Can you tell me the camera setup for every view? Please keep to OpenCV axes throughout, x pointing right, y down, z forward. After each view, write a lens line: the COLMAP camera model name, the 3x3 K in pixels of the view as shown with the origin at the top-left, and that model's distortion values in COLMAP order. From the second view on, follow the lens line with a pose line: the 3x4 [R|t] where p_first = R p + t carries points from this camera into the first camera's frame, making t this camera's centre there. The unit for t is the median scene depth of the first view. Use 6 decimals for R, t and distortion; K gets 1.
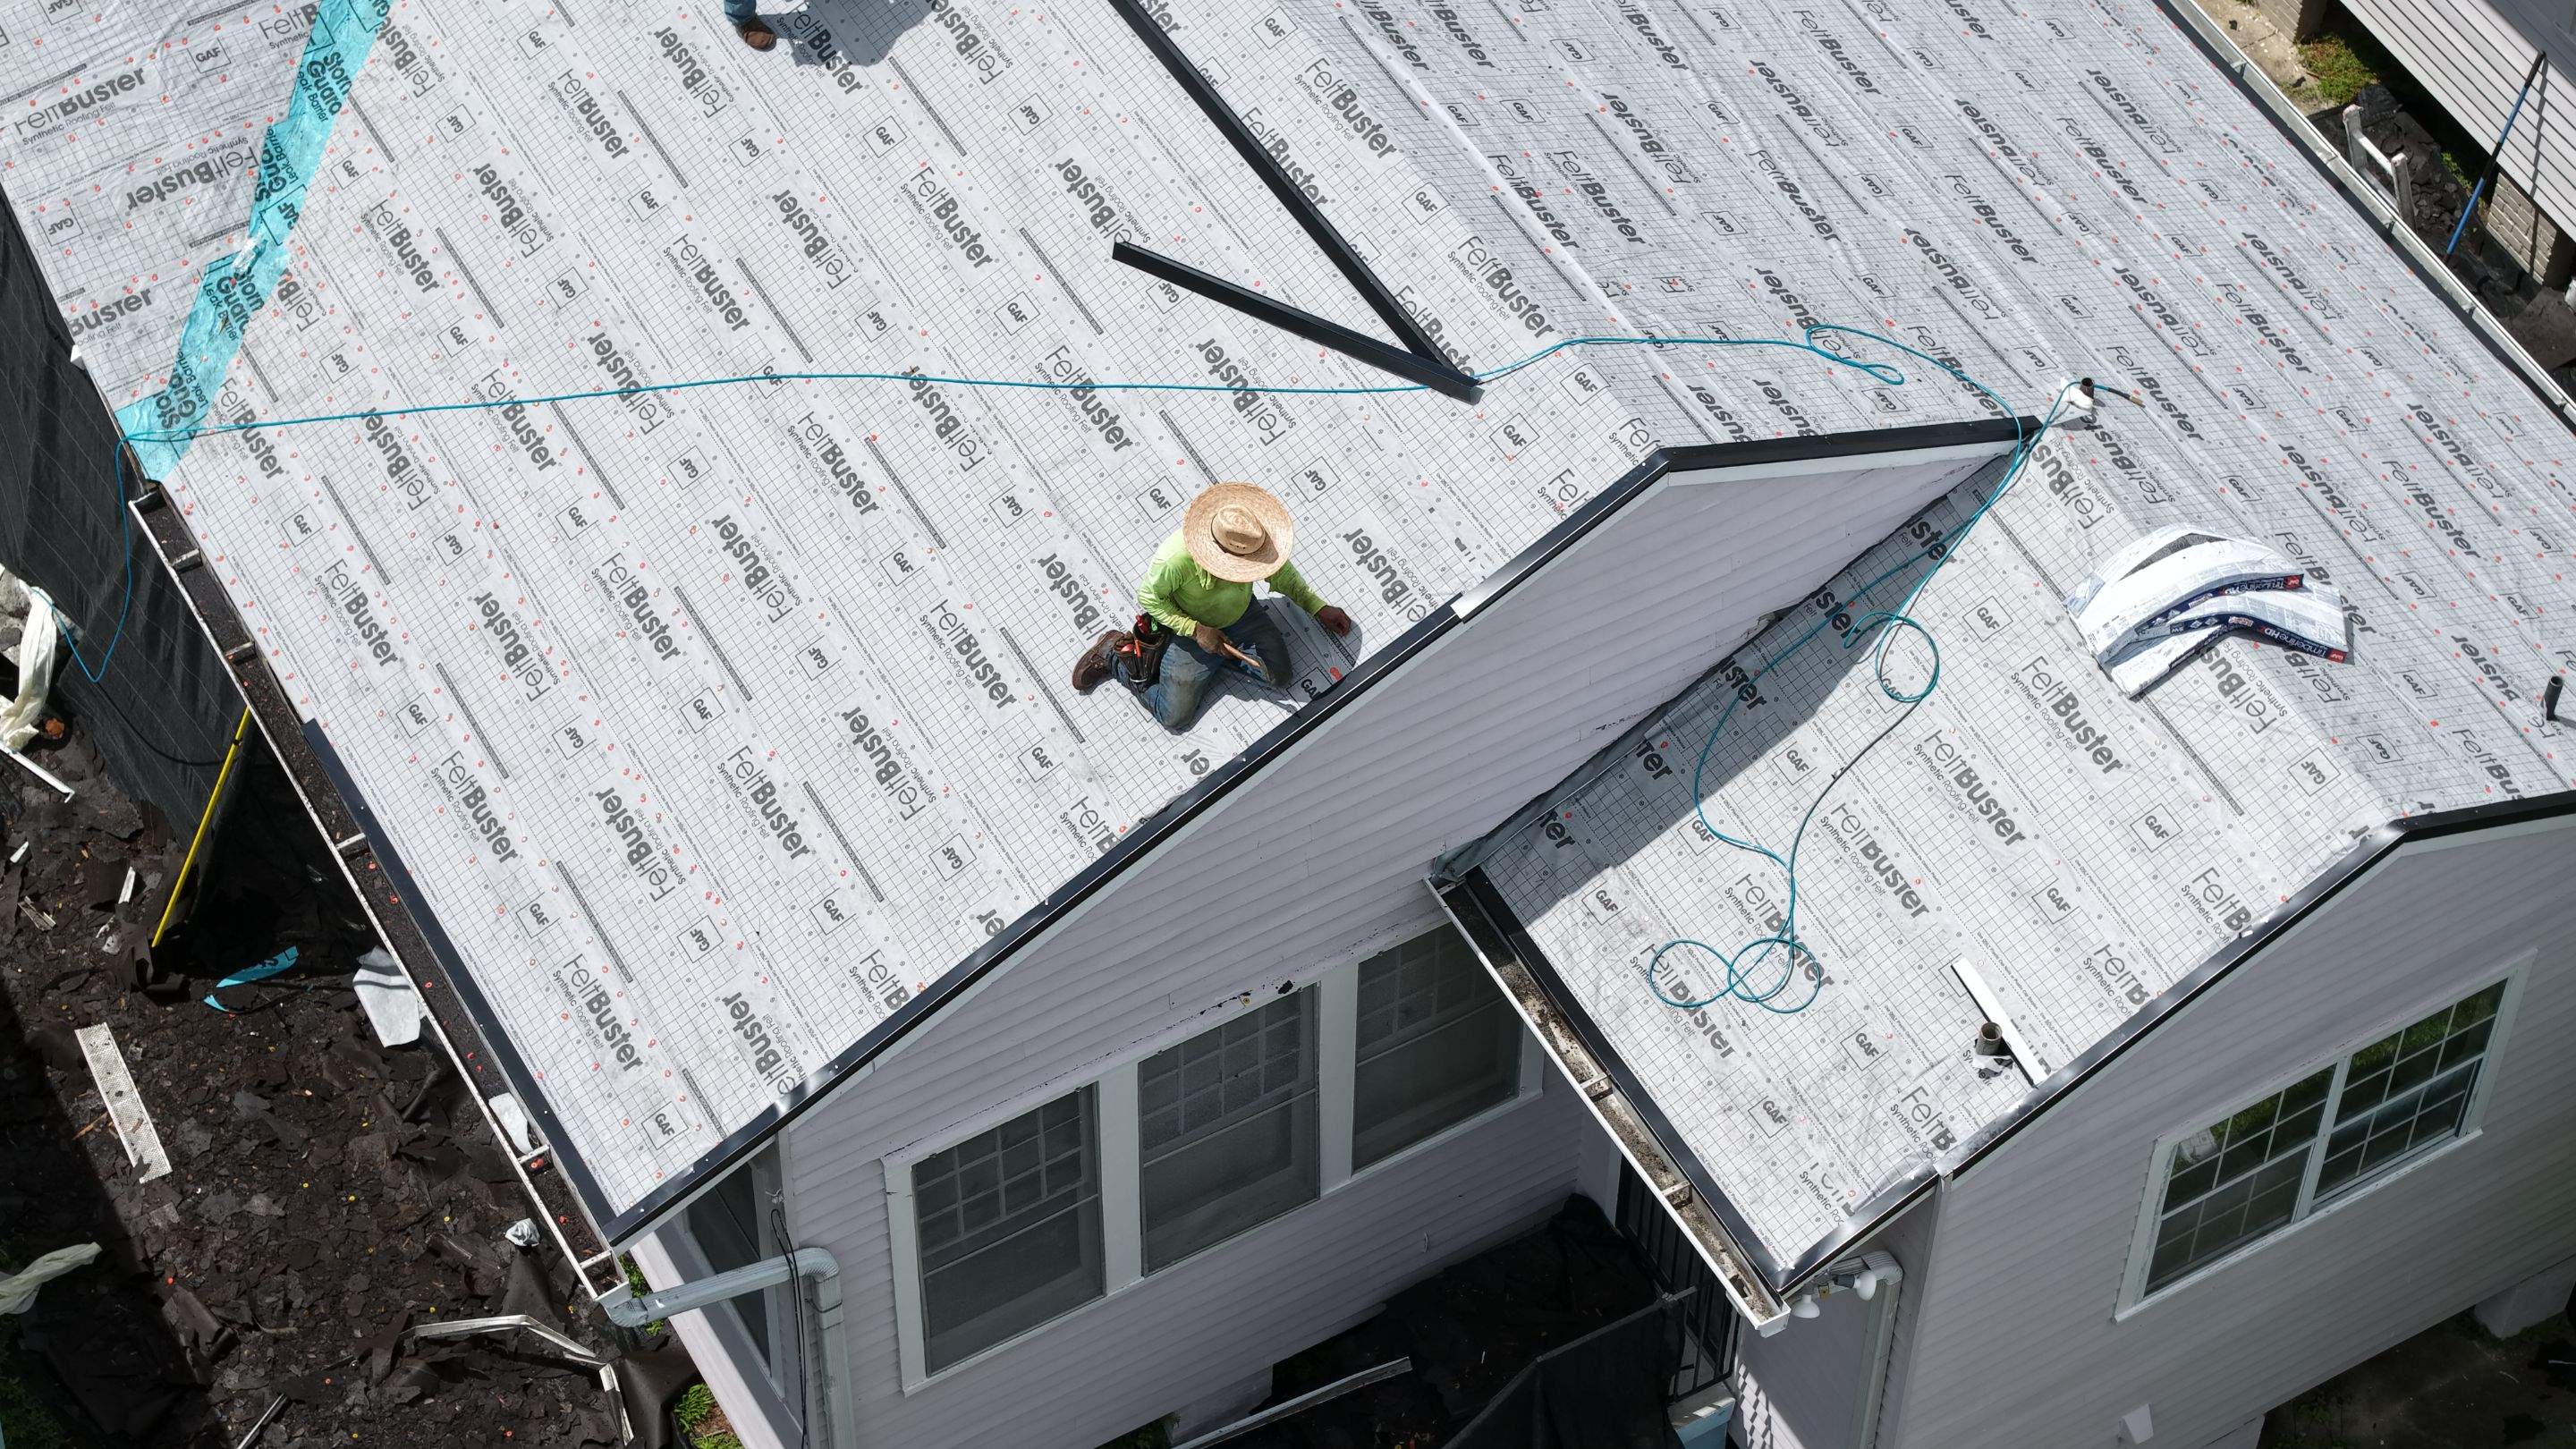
lens RADIAL K [[5447.8, 0, 1288.0], [0, 5447.8, 724.5], [0, 0, 1]] dist [-0.243873, 1.328212]
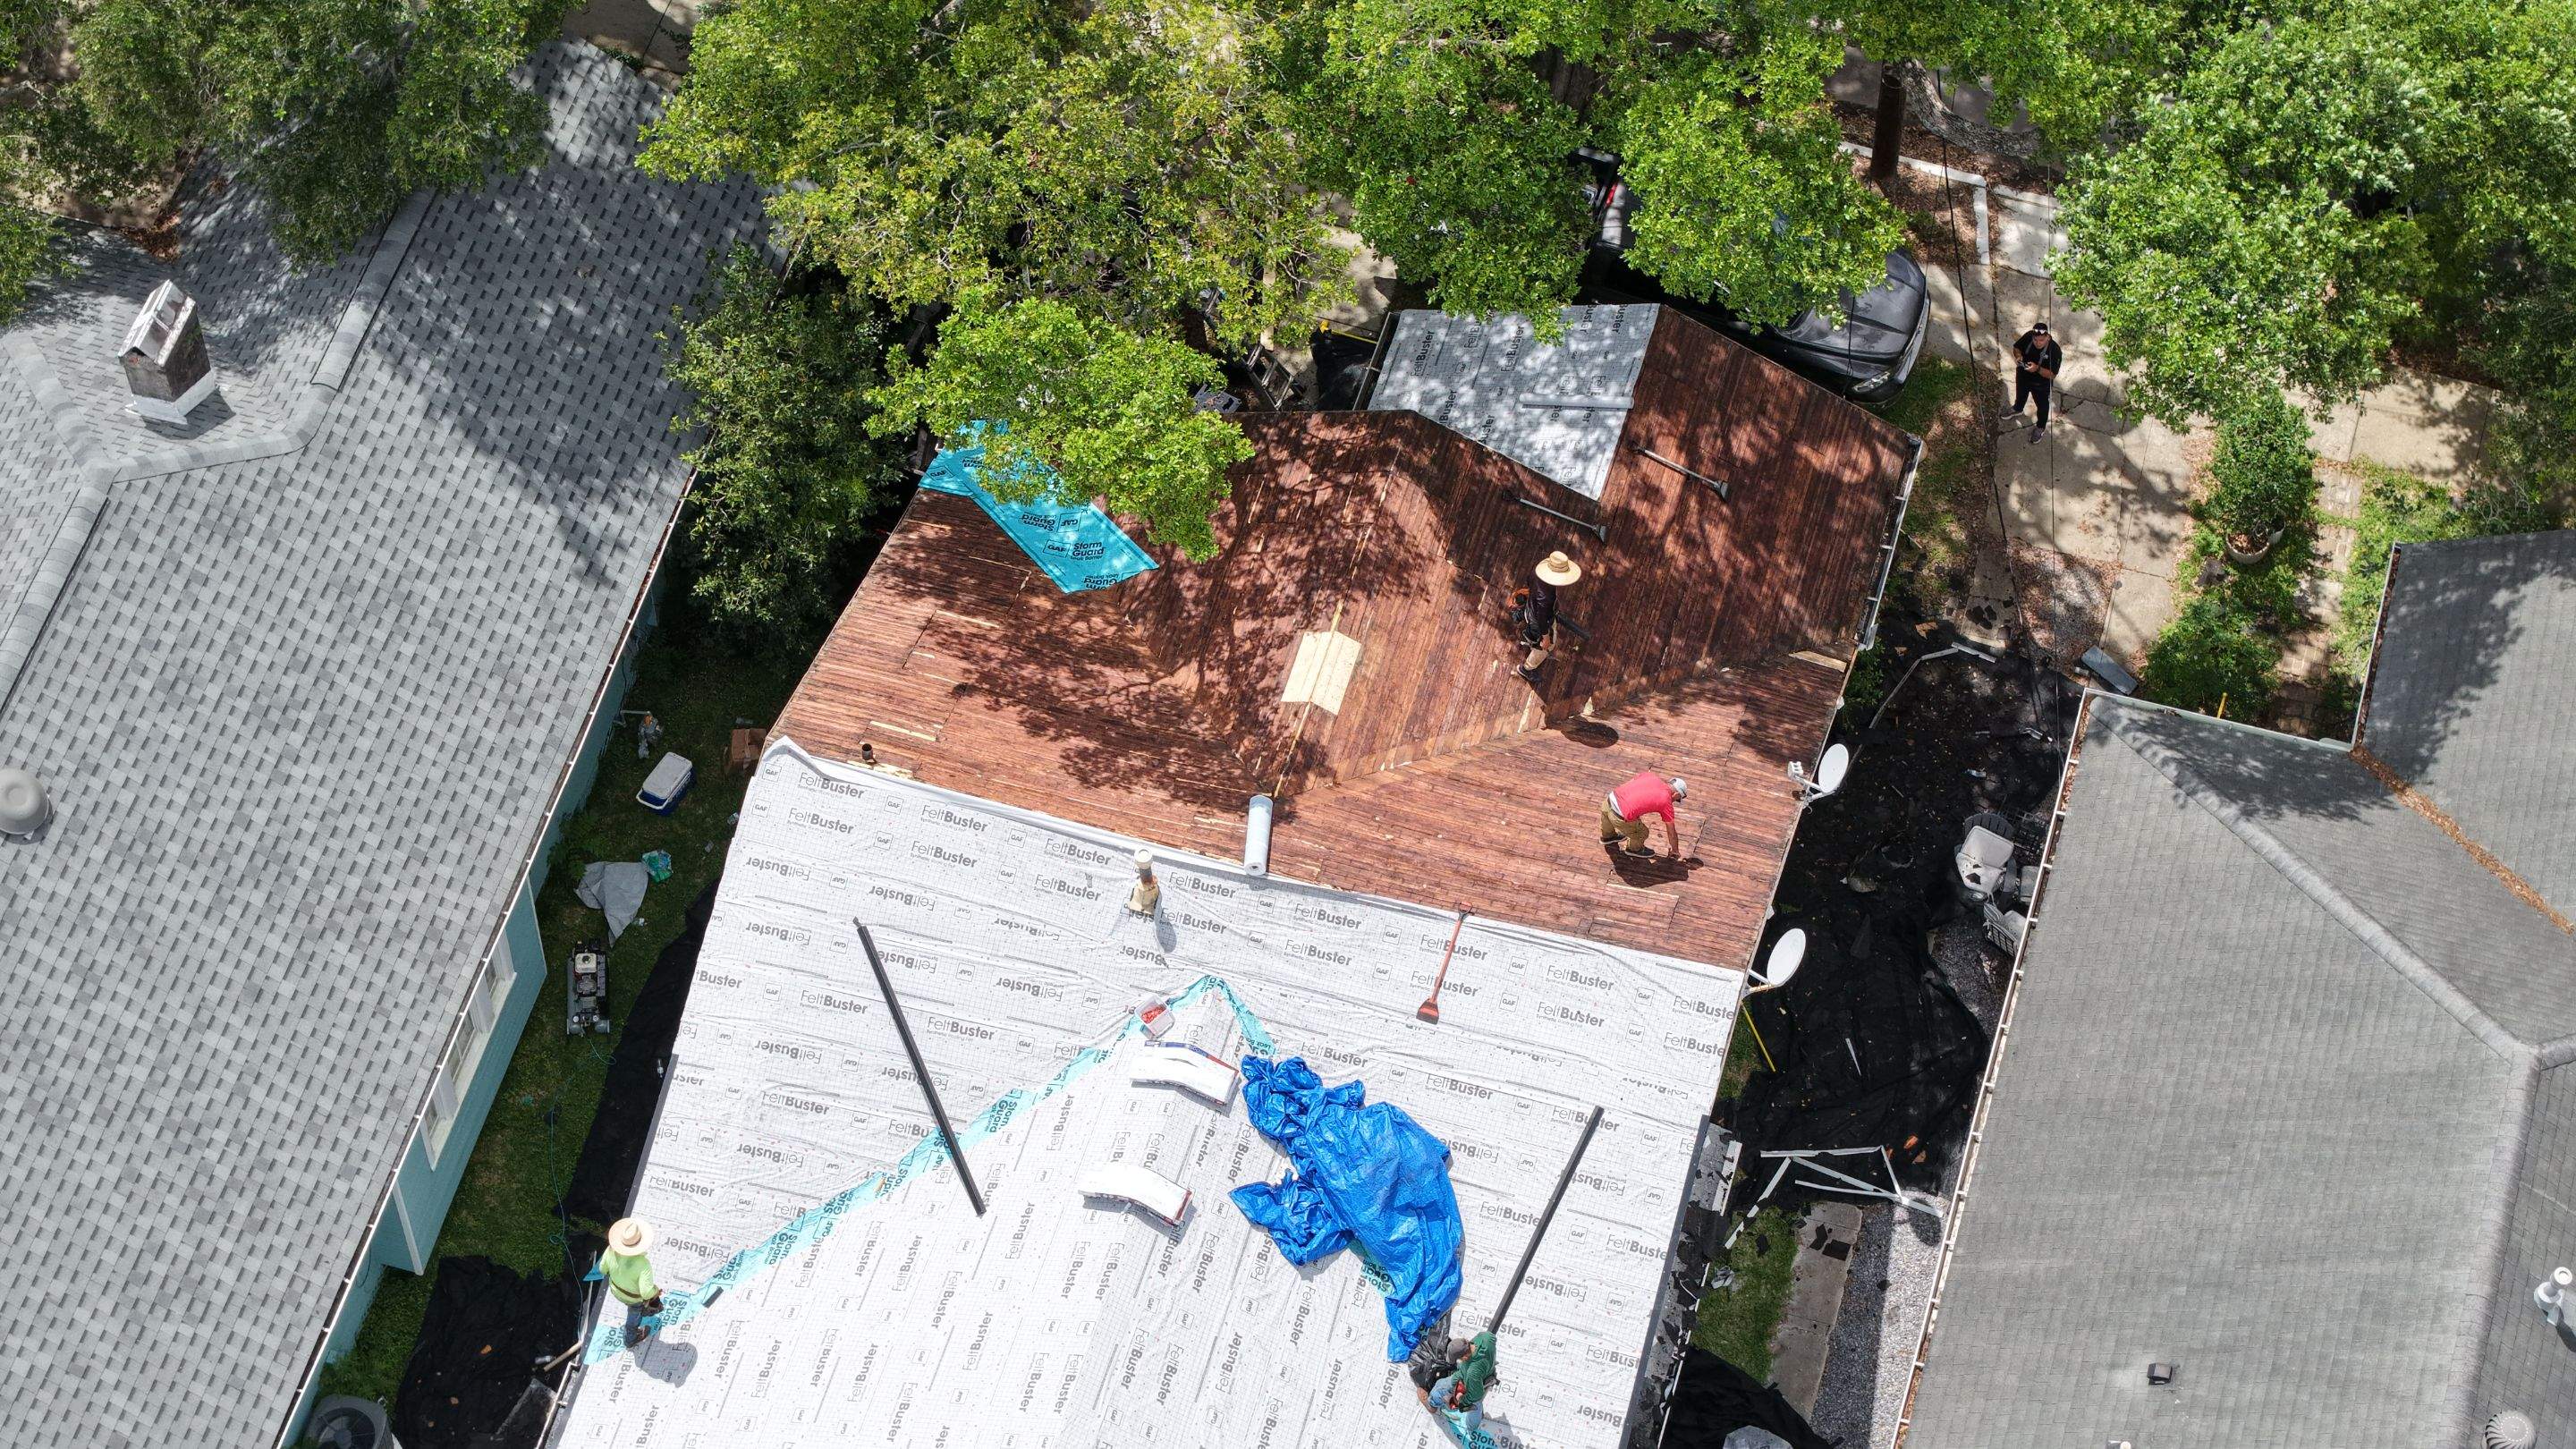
lens RADIAL K [[5447.8, 0, 1288.0], [0, 5447.8, 724.5], [0, 0, 1]] dist [-0.243873, 1.328212]
pose [[0.697906, 0.595427, -0.397987, 0.723197], [-0.554895, 0.800879, 0.225134, -0.932788], [0.452790, 0.063718, 0.889337, -0.831378]]
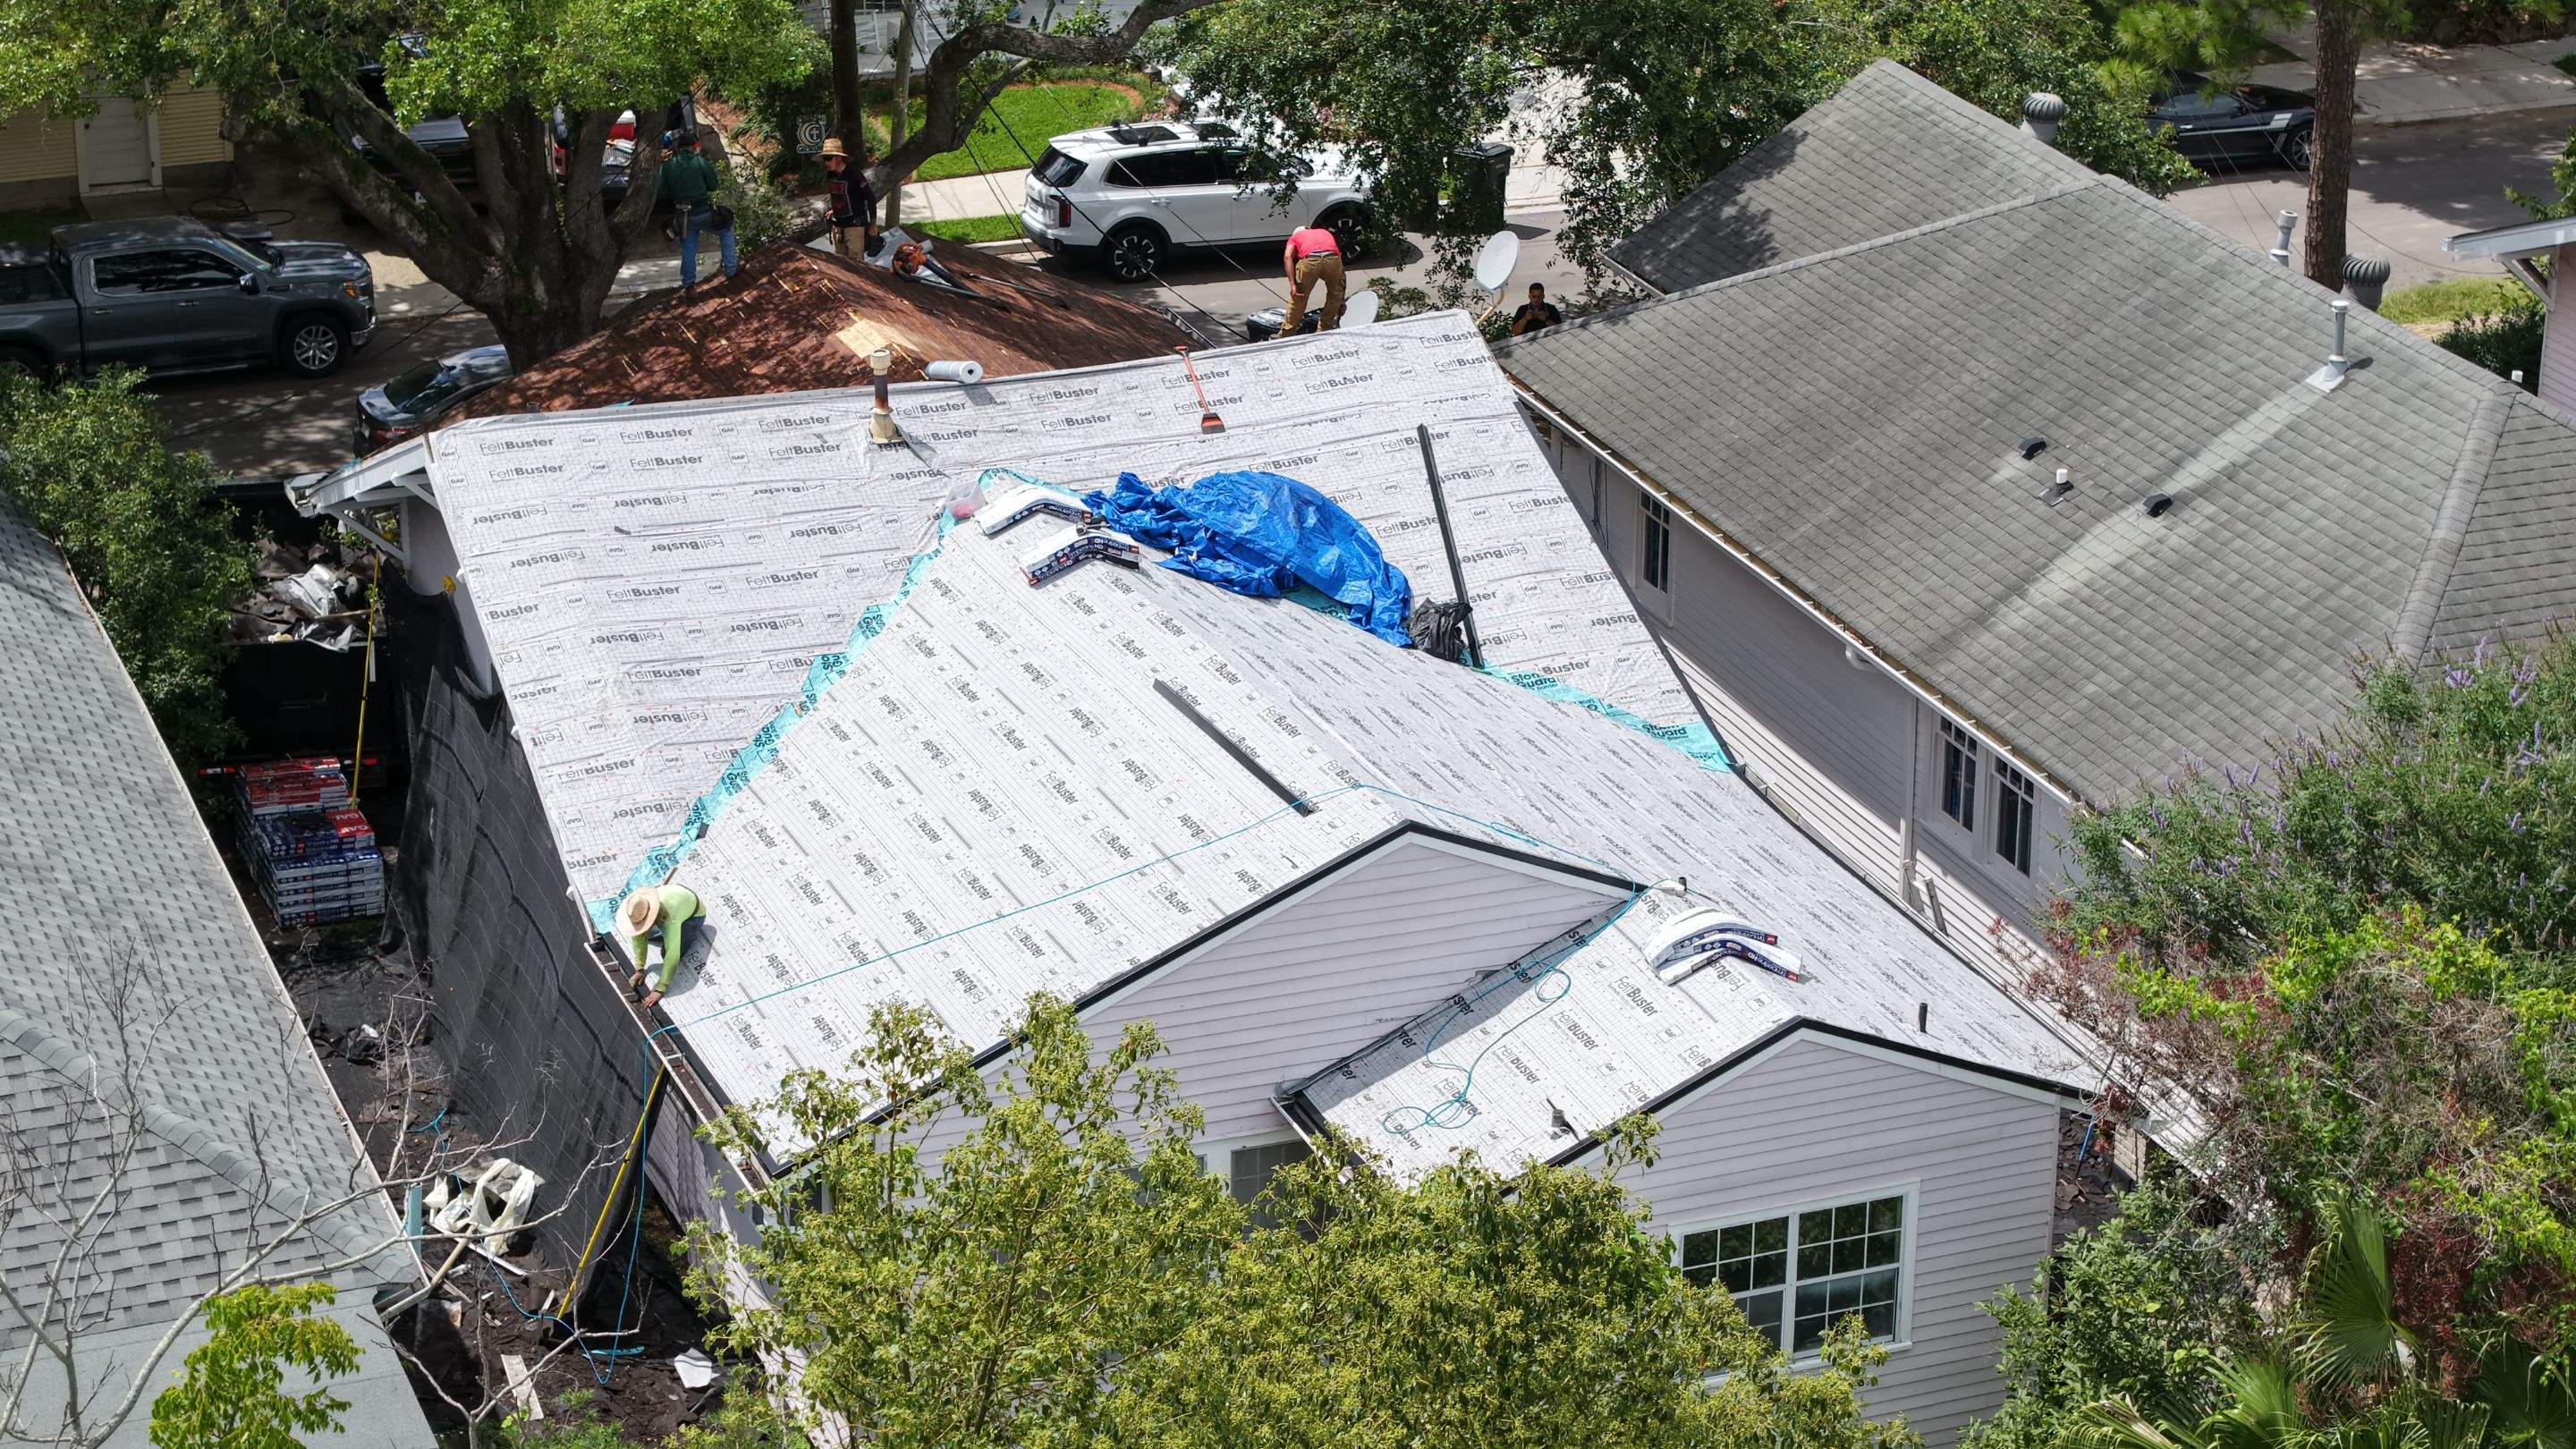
lens RADIAL K [[5447.8, 0, 1288.0], [0, 5447.8, 724.5], [0, 0, 1]] dist [-0.243873, 1.328212]
pose [[0.988730, 0.047367, -0.142019, 0.271175], [-0.110811, 0.869424, -0.481481, 0.759712], [0.100668, 0.491792, 0.864874, -0.559657]]
